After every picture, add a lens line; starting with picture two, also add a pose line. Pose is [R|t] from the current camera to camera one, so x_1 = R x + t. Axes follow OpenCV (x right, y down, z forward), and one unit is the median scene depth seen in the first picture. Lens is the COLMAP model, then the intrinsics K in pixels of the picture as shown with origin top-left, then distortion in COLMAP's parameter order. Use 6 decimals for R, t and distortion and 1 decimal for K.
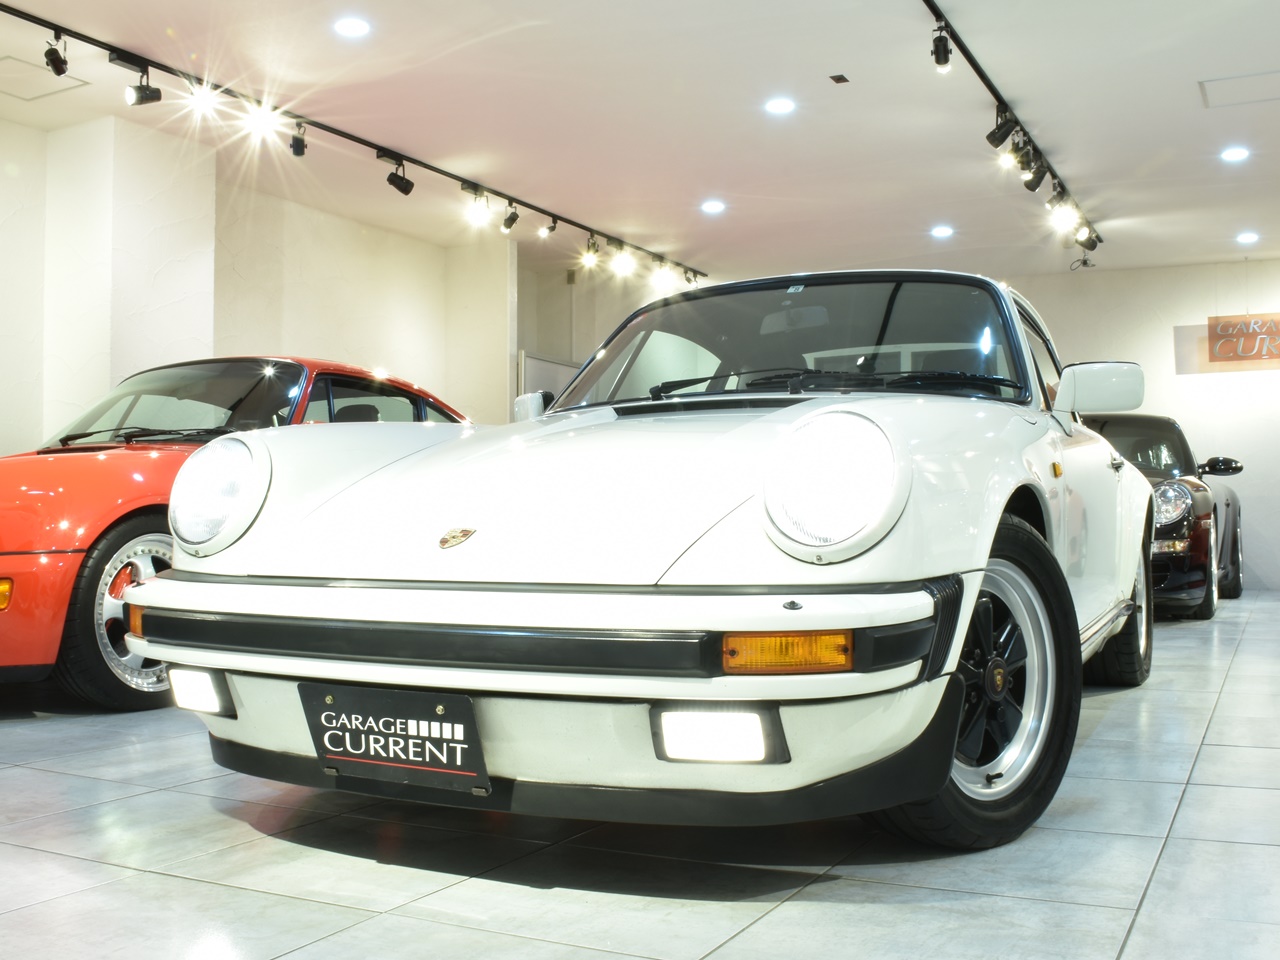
lens RADIAL K [[1311.1, 0, 609.3], [0, 1311.1, 481.1], [0, 0, 1]] dist [-0.161865, 0.125359]
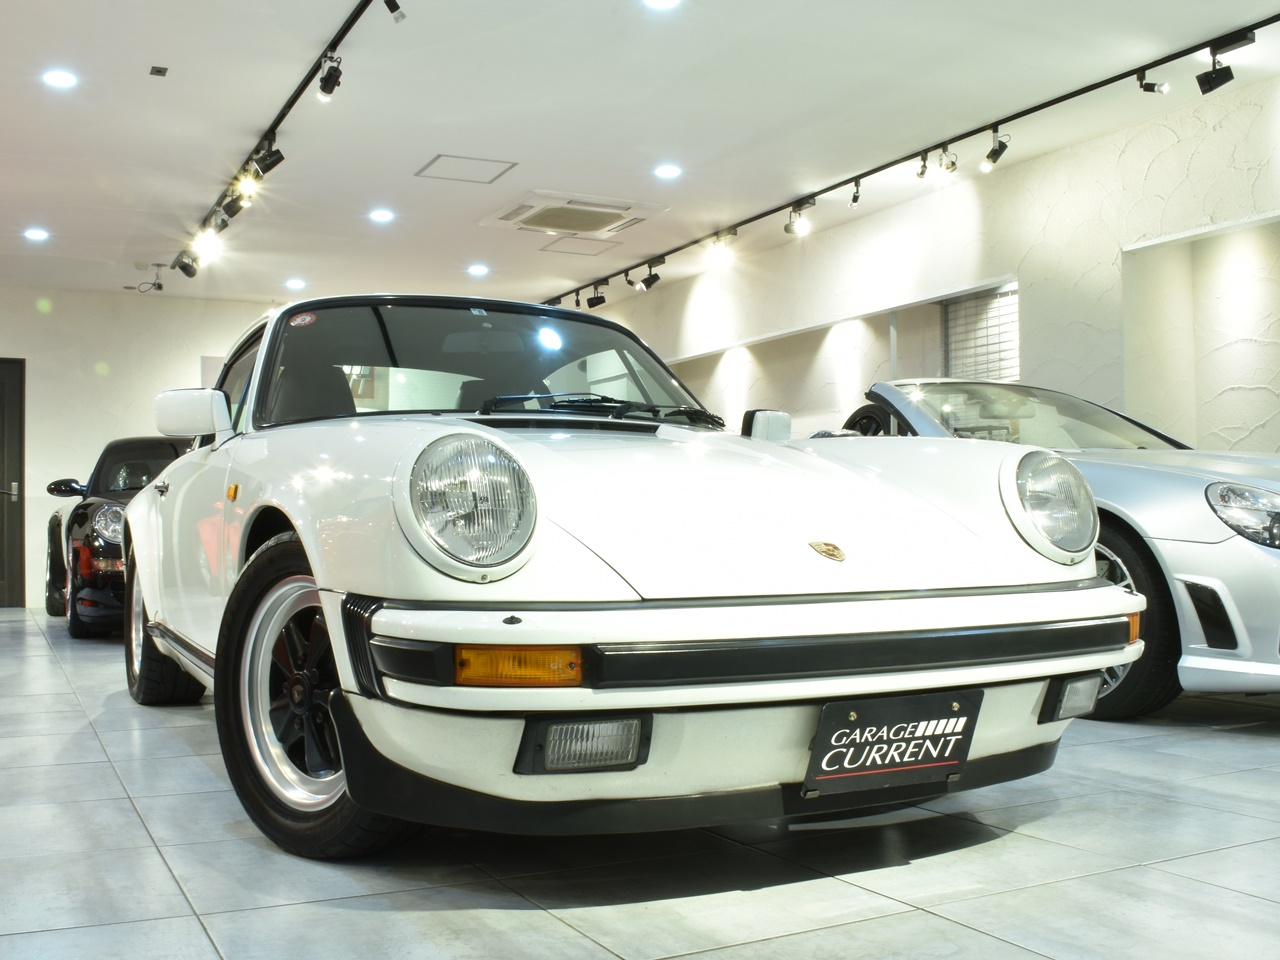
lens RADIAL K [[1311.1, 0, 609.3], [0, 1311.1, 481.1], [0, 0, 1]] dist [-0.161865, 0.125359]
pose [[0.577409, 0.033902, 0.815751, -1.146368], [-0.019610, 0.999425, -0.027655, 0.020661], [-0.816219, -0.000029, 0.577742, 0.584991]]
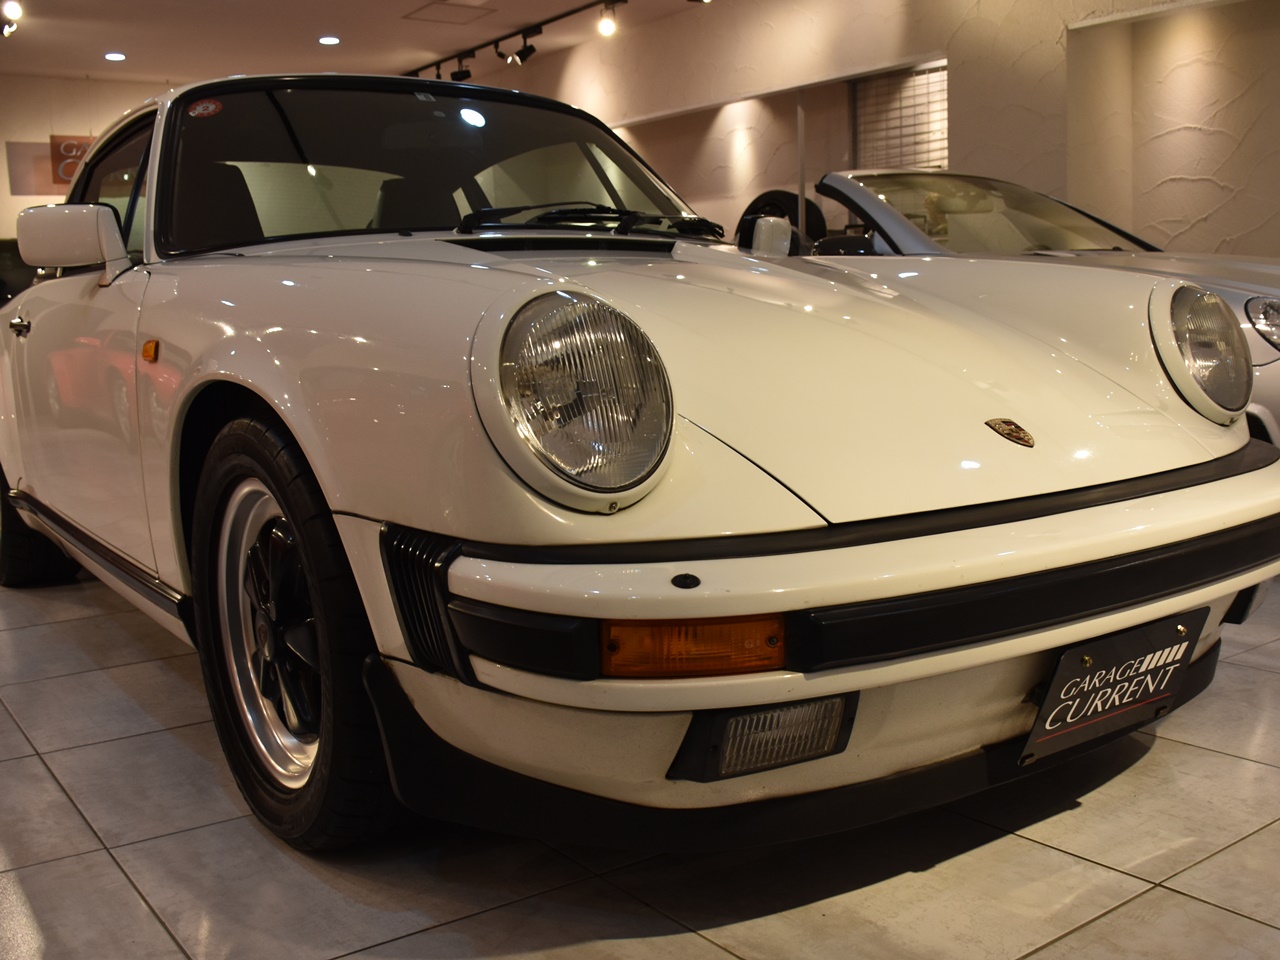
lens RADIAL K [[1312.8, 0, 642.0], [0, 1312.8, 452.7], [0, 0, 1]] dist [-0.158039, 0.117992]
pose [[0.436981, -0.106489, 0.893145, -0.995153], [-0.002522, 0.992818, 0.119608, -0.041742], [-0.899467, -0.054519, 0.433574, 0.923290]]
